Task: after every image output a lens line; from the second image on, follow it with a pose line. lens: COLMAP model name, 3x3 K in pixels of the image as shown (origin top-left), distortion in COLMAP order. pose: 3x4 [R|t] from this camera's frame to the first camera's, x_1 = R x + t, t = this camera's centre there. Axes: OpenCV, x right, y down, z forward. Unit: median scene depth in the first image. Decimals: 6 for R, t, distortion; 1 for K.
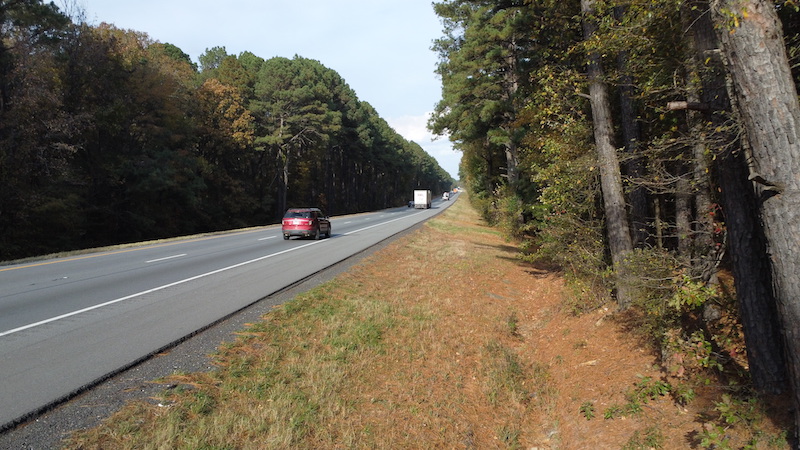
lens RADIAL K [[600.9, 0, 401.7], [0, 600.9, 226.4], [0, 0, 1]] dist [0.012983, -0.008313]
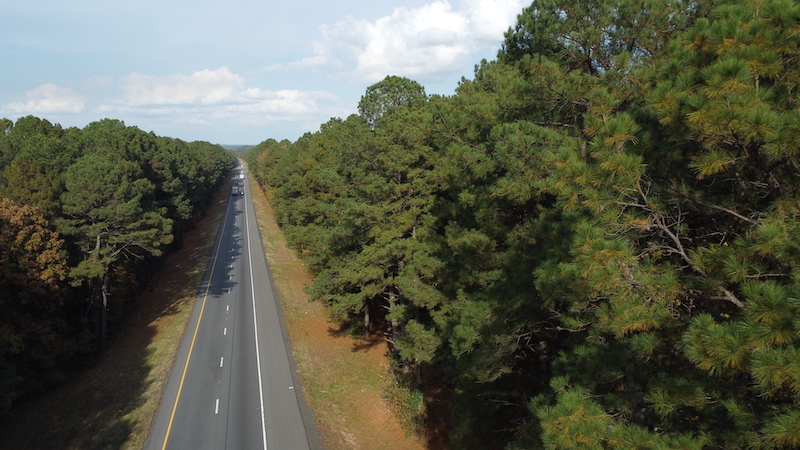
lens RADIAL K [[600.9, 0, 400.6], [0, 600.9, 222.5], [0, 0, 1]] dist [0.012983, -0.008313]
pose [[0.932530, -0.038897, 0.358991, -0.113124], [0.014212, 0.997365, 0.071148, -0.256784], [-0.360812, -0.061245, 0.930625, 0.082960]]
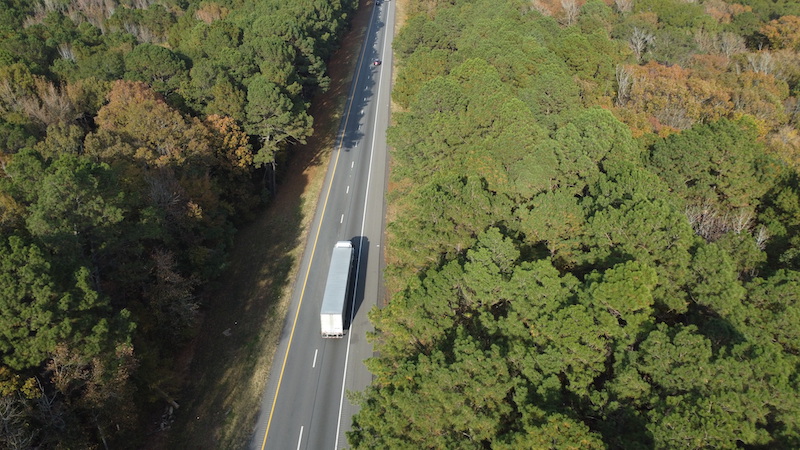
lens RADIAL K [[600.9, 0, 401.2], [0, 600.9, 224.0], [0, 0, 1]] dist [0.012983, -0.008313]
pose [[0.993710, -0.054970, 0.097561, -0.054910], [0.006499, 0.898065, 0.439814, -0.585184], [-0.111793, -0.436414, 0.892774, -0.284603]]
